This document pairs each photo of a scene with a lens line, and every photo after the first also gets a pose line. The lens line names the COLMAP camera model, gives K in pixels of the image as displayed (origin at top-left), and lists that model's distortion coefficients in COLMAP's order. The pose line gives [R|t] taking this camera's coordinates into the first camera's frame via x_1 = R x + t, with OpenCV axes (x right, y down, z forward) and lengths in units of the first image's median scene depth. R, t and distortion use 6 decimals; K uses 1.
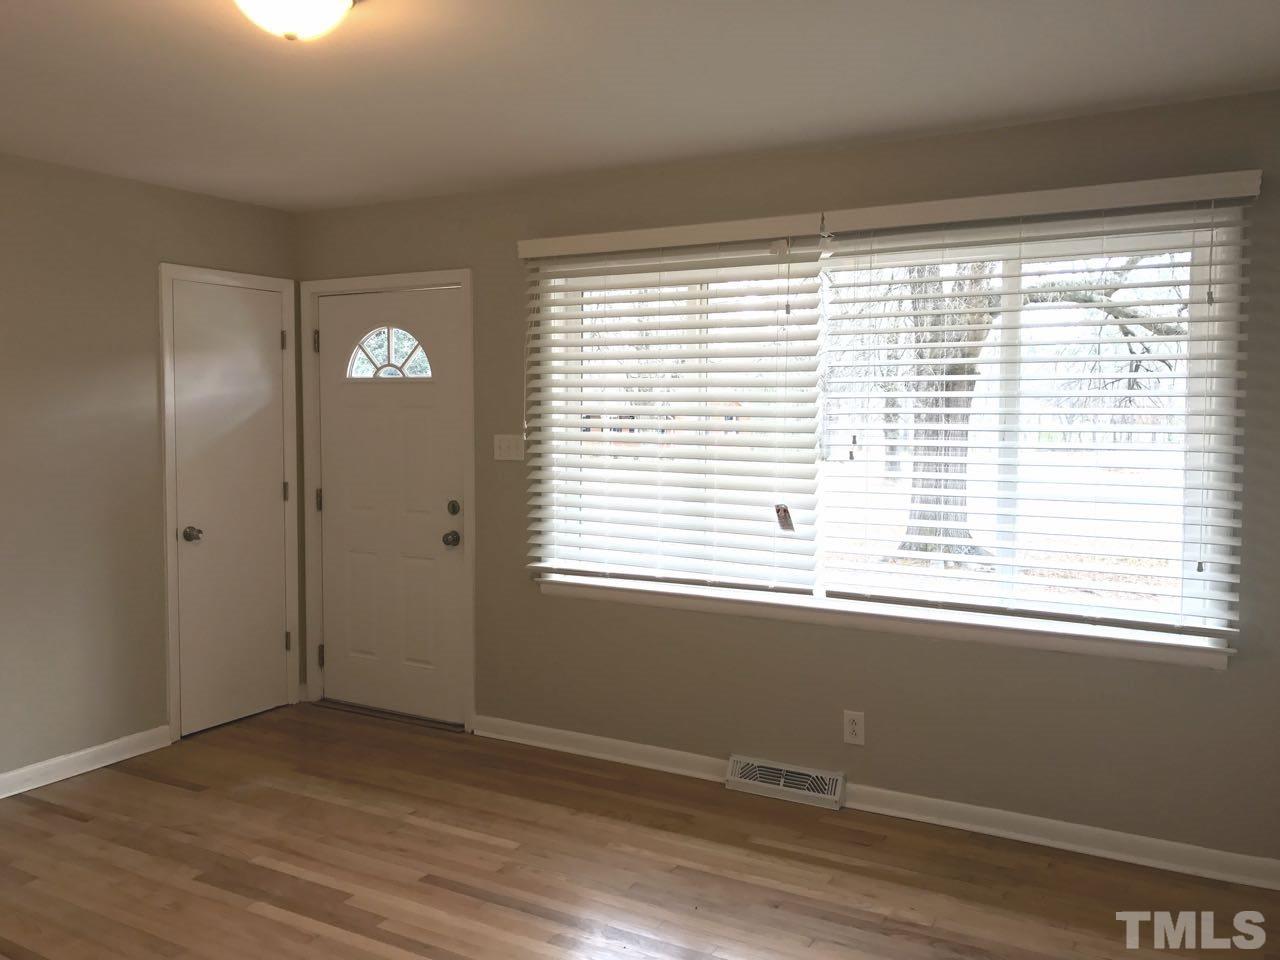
lens RADIAL K [[1057.6, 0, 633.2], [0, 1057.6, 453.9], [0, 0, 1]] dist [0.076209, -0.120575]
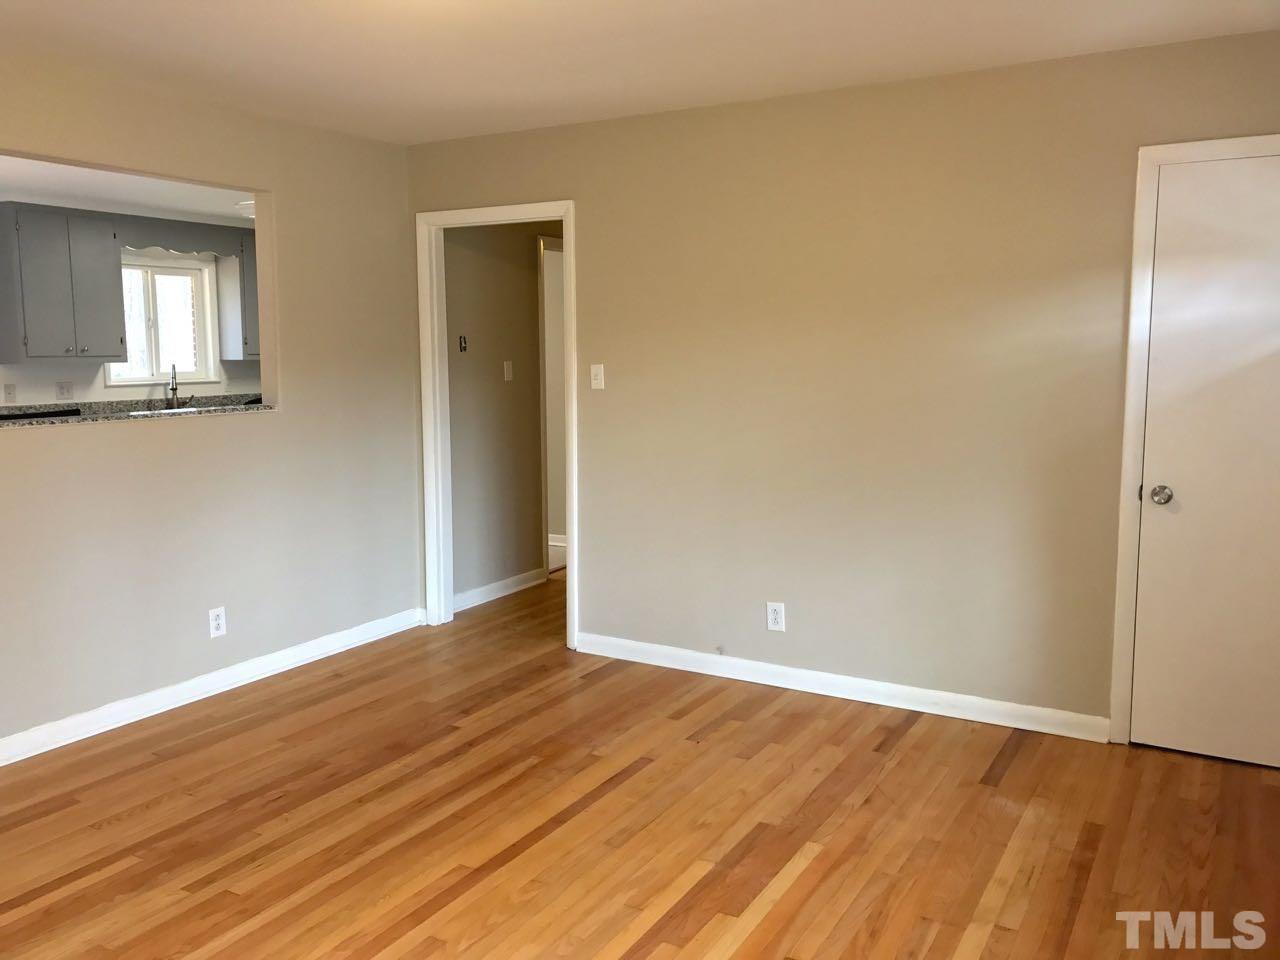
lens RADIAL K [[1057.6, 0, 633.2], [0, 1057.6, 453.9], [0, 0, 1]] dist [0.076209, -0.120575]
pose [[-0.011731, 0.100158, -0.994902, 0.550500], [-0.042231, 0.994033, 0.100568, -0.024263], [0.999039, 0.043196, -0.007431, 0.952784]]
